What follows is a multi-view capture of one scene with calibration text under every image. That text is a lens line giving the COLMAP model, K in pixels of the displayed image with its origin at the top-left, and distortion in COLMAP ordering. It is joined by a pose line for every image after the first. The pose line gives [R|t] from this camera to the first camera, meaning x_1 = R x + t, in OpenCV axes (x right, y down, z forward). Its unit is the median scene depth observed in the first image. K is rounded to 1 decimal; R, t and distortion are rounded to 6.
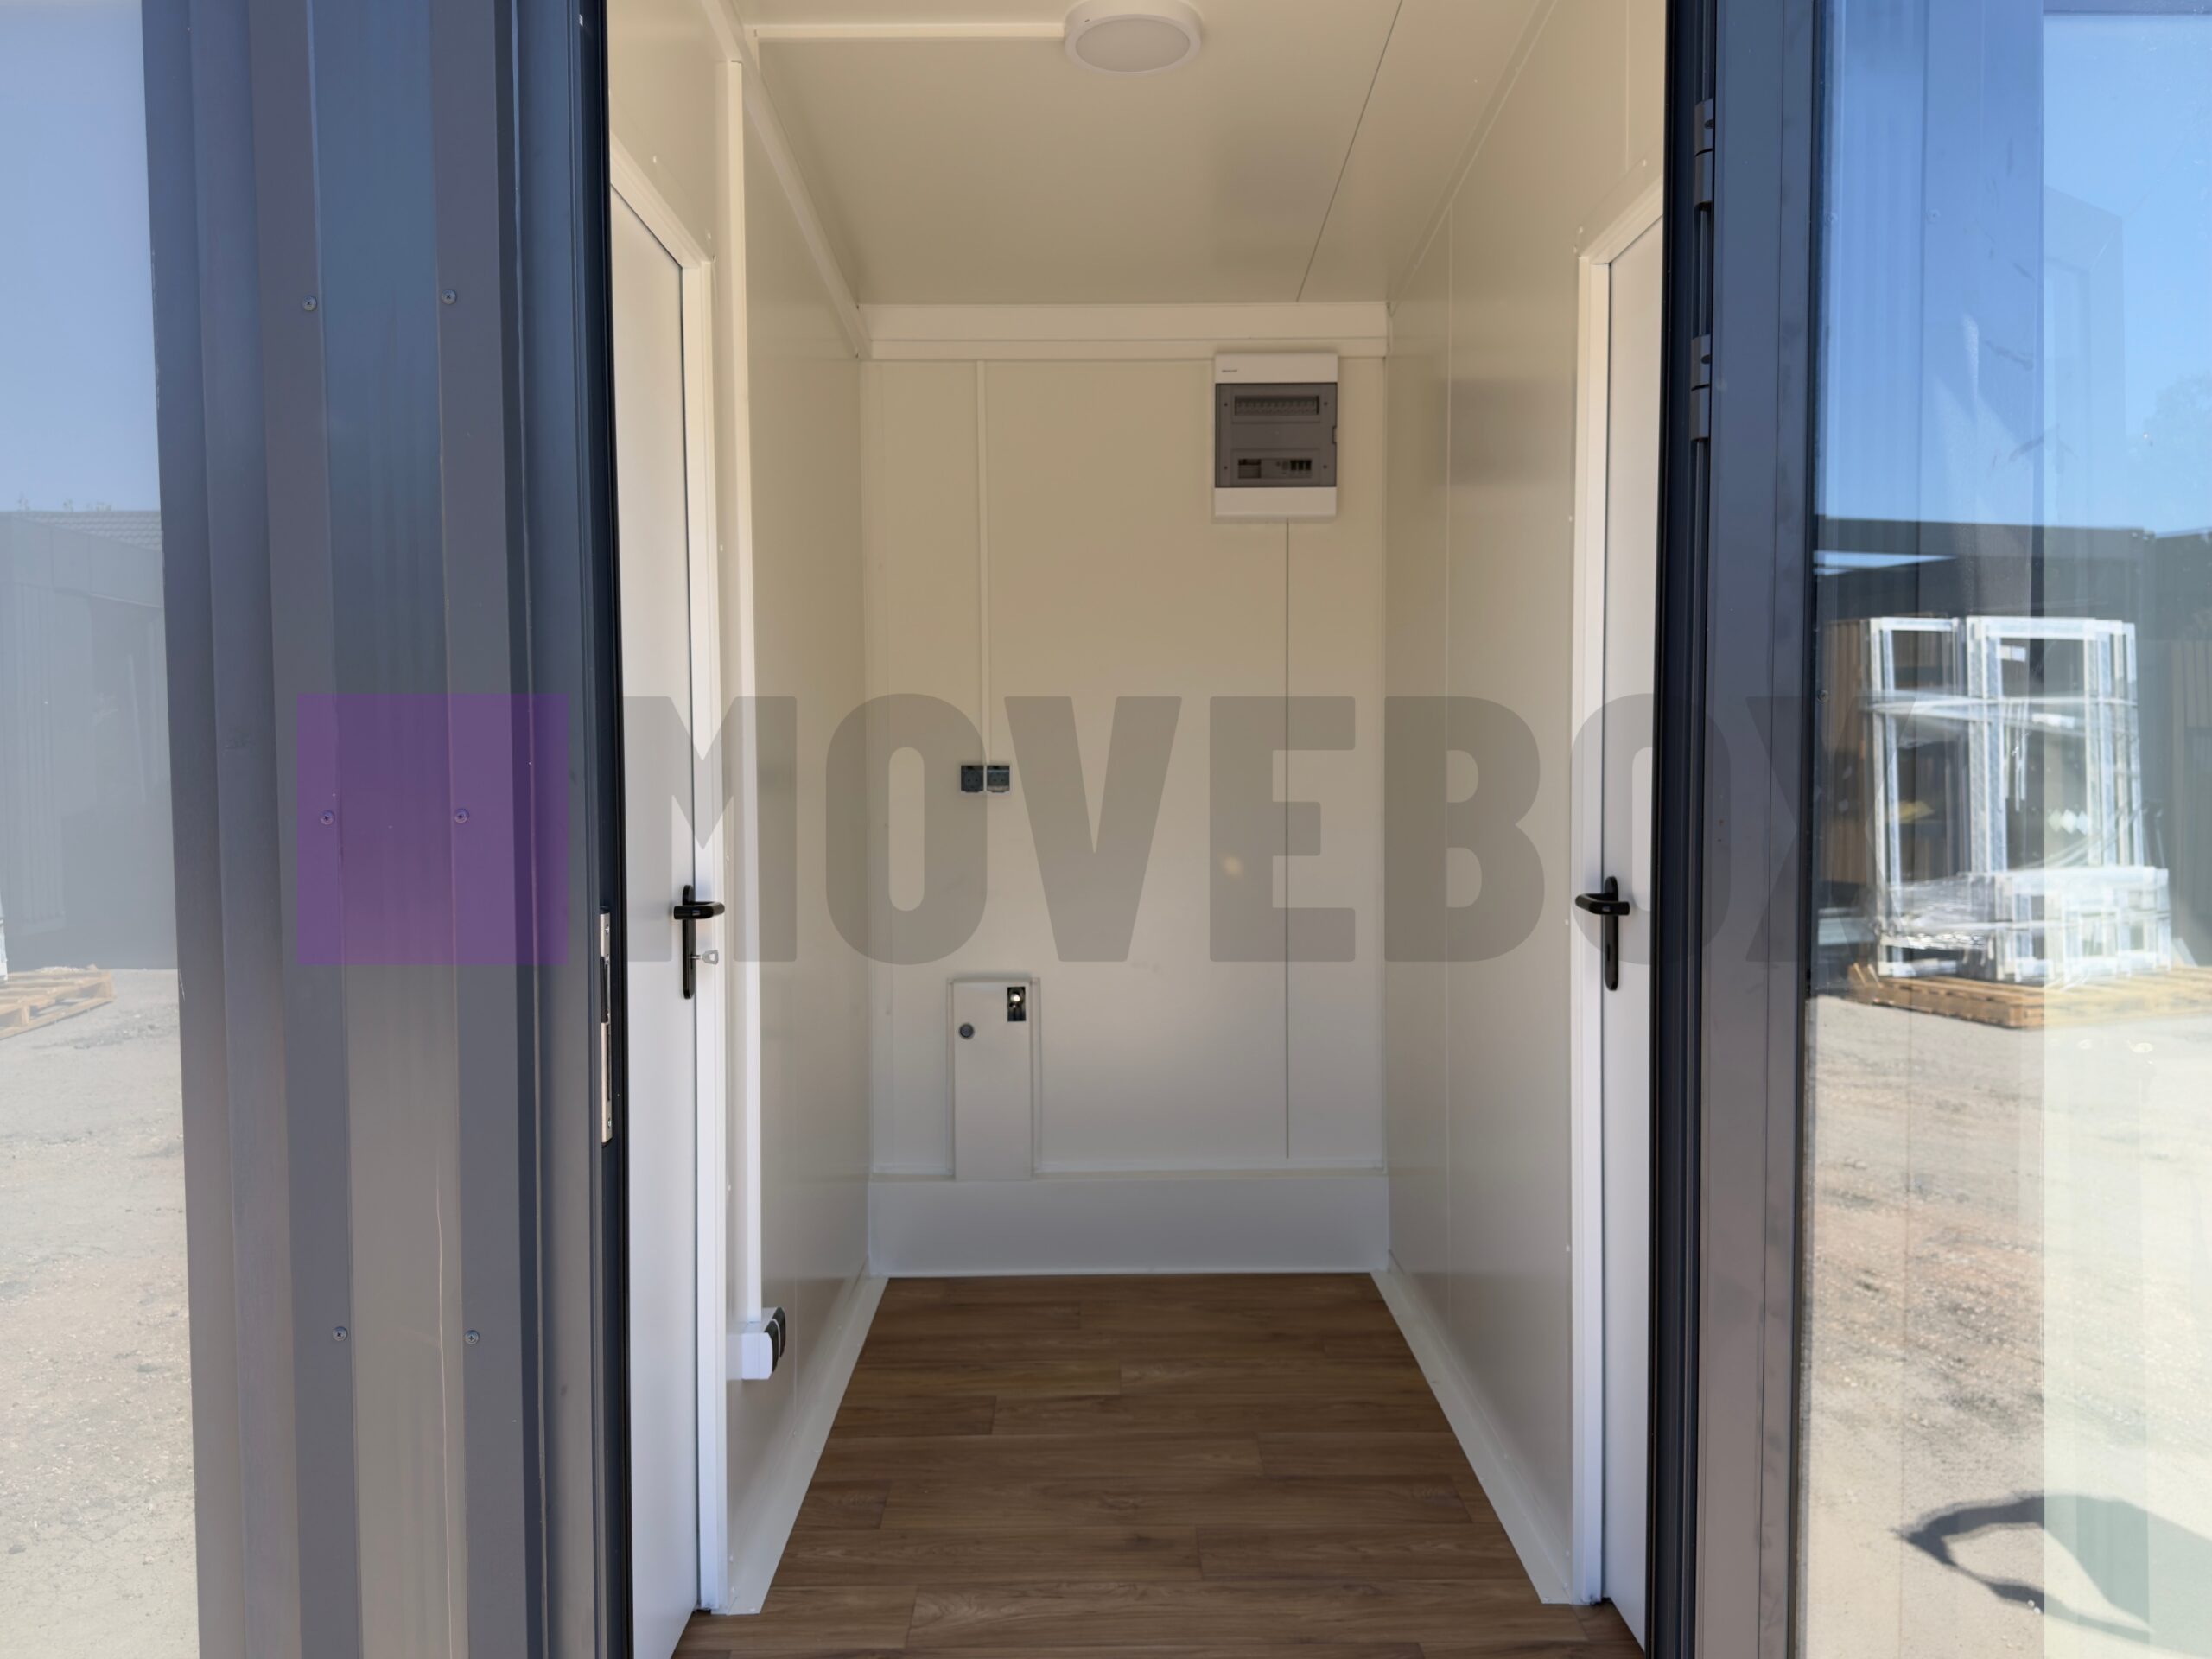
lens RADIAL K [[1788.3, 0, 1106.0], [0, 1788.3, 829.5], [0, 0, 1]] dist [0.184492, -0.369979]
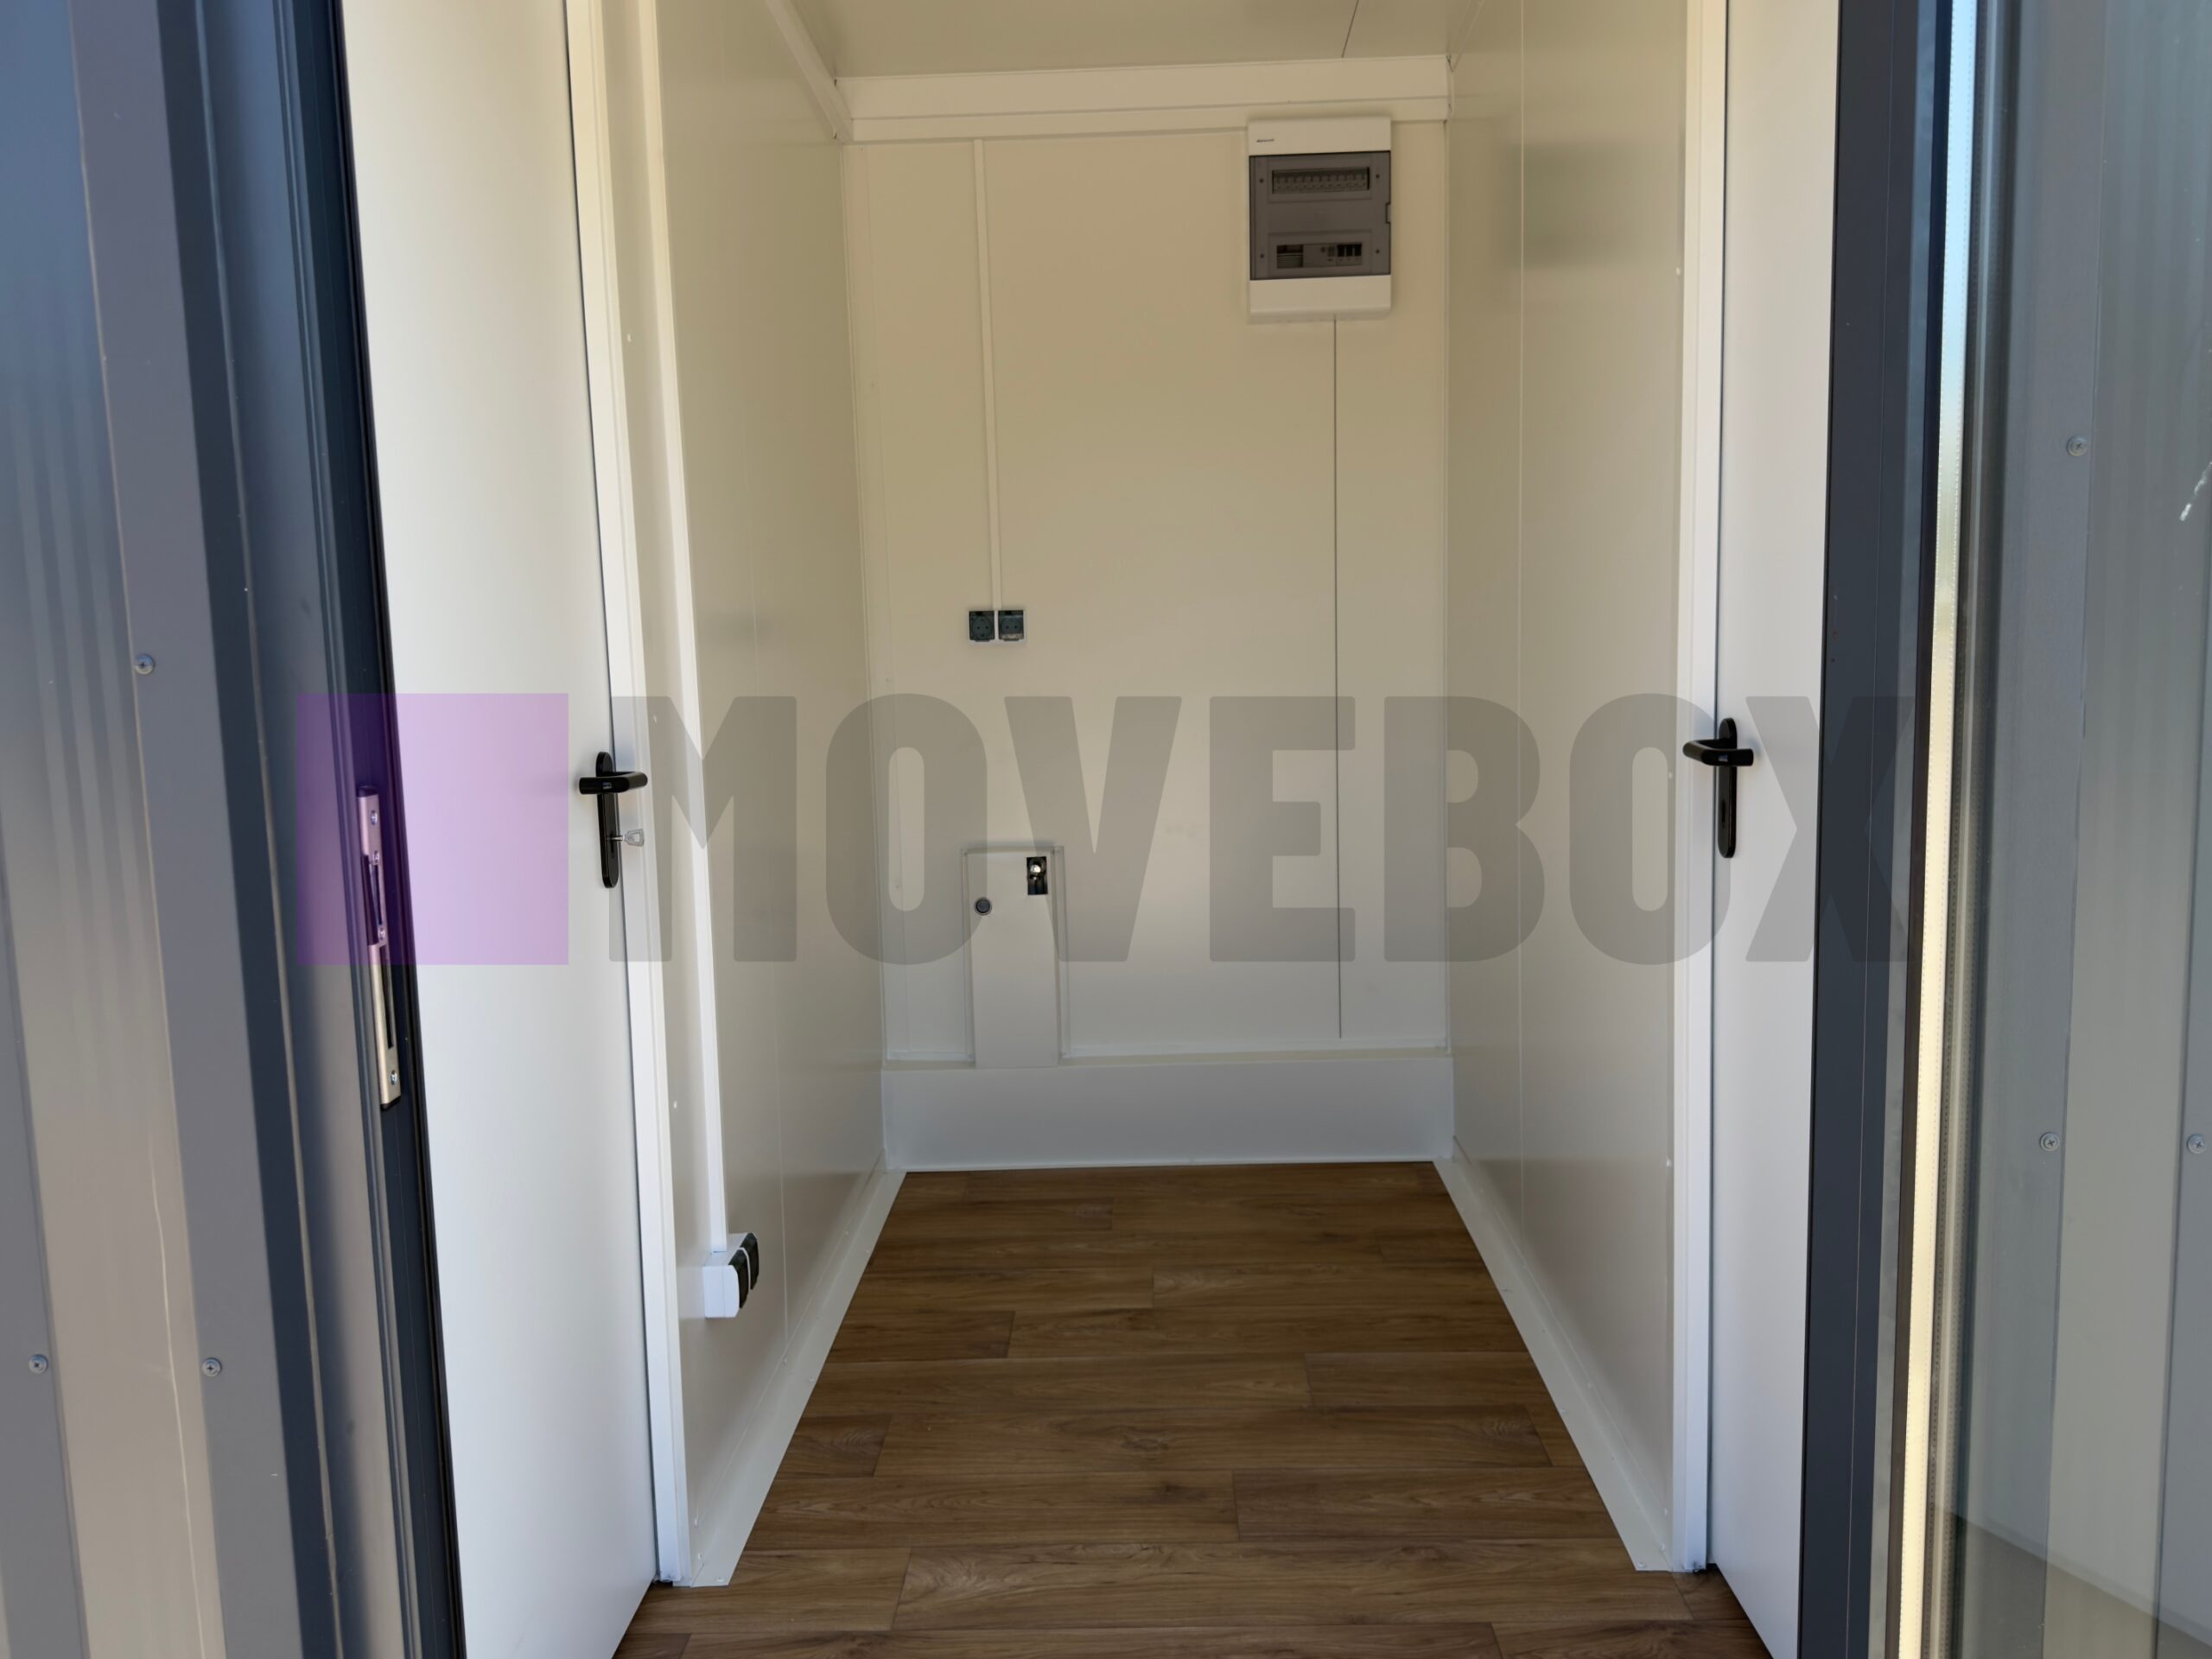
lens RADIAL K [[1788.3, 0, 1106.0], [0, 1788.3, 829.5], [0, 0, 1]] dist [0.184492, -0.369979]
pose [[0.999222, -0.018052, -0.035063, 0.018478], [0.020801, 0.996602, 0.079692, 0.003184], [0.033505, -0.080360, 0.996203, 0.114194]]
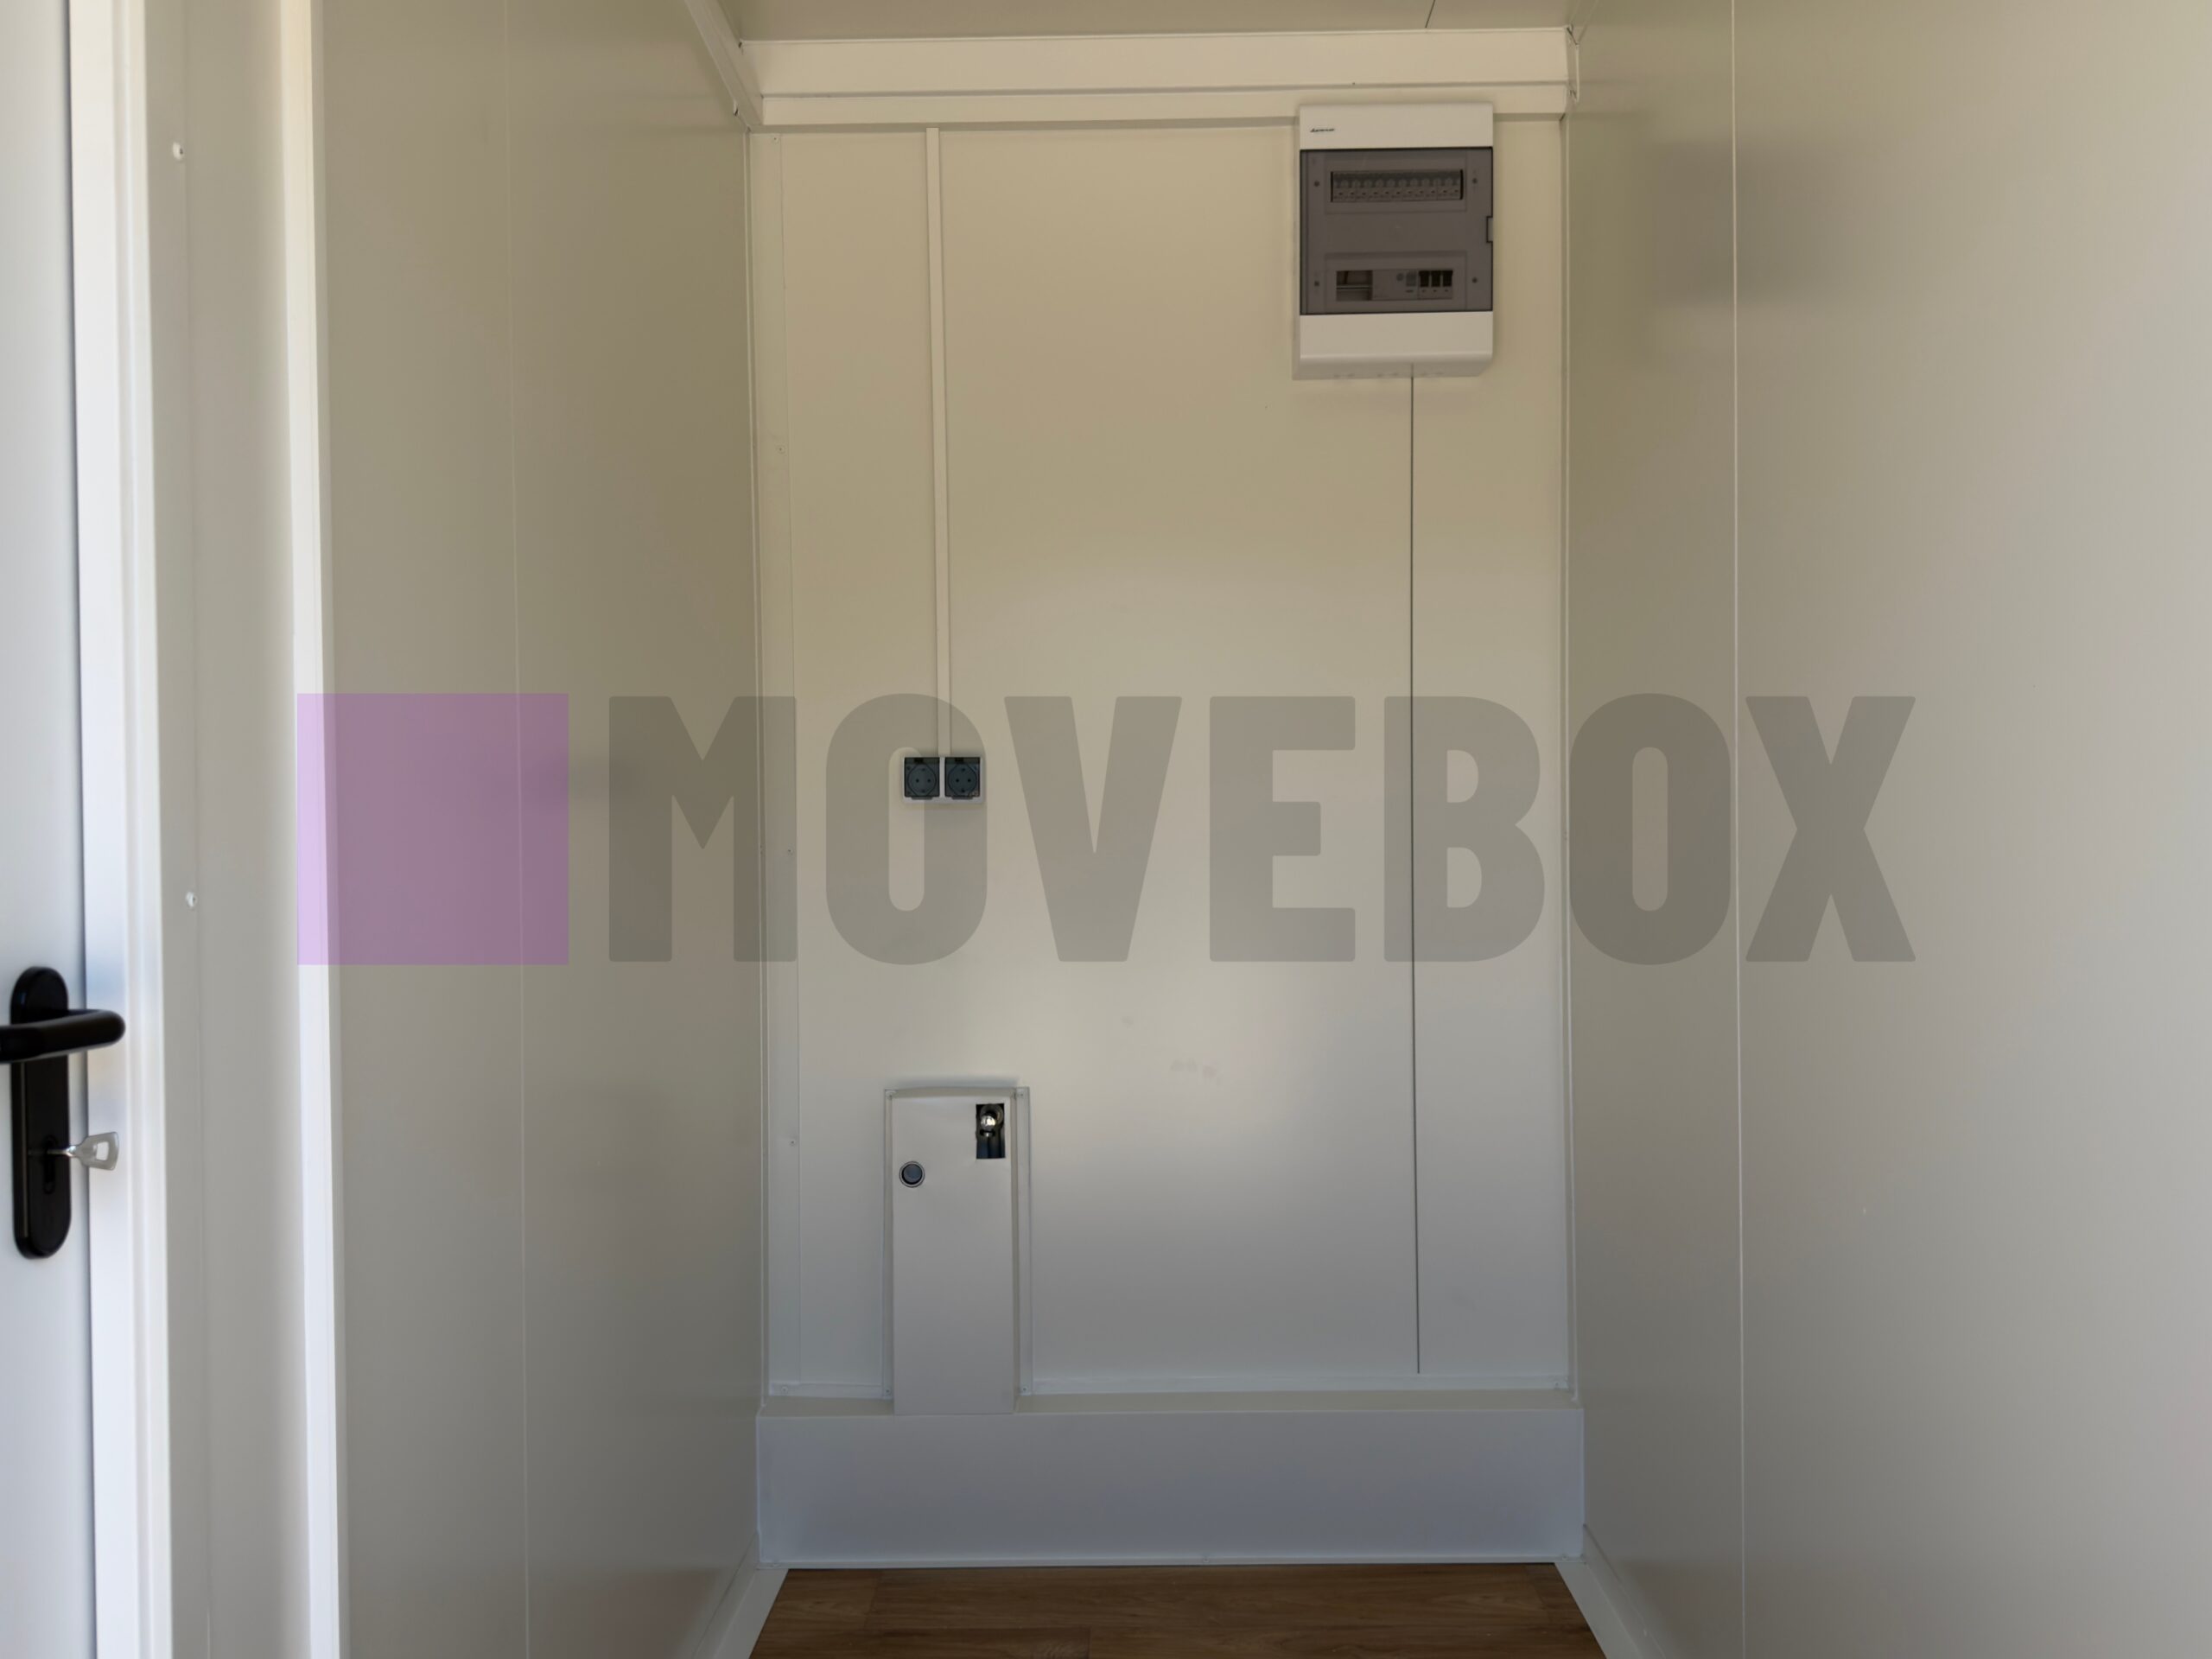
lens RADIAL K [[1788.3, 0, 1106.0], [0, 1788.3, 829.5], [0, 0, 1]] dist [0.184492, -0.369979]
pose [[0.999733, -0.004063, -0.022753, 0.006661], [0.003479, 0.999665, -0.025660, 0.007669], [0.022849, 0.025574, 0.999412, 0.397177]]
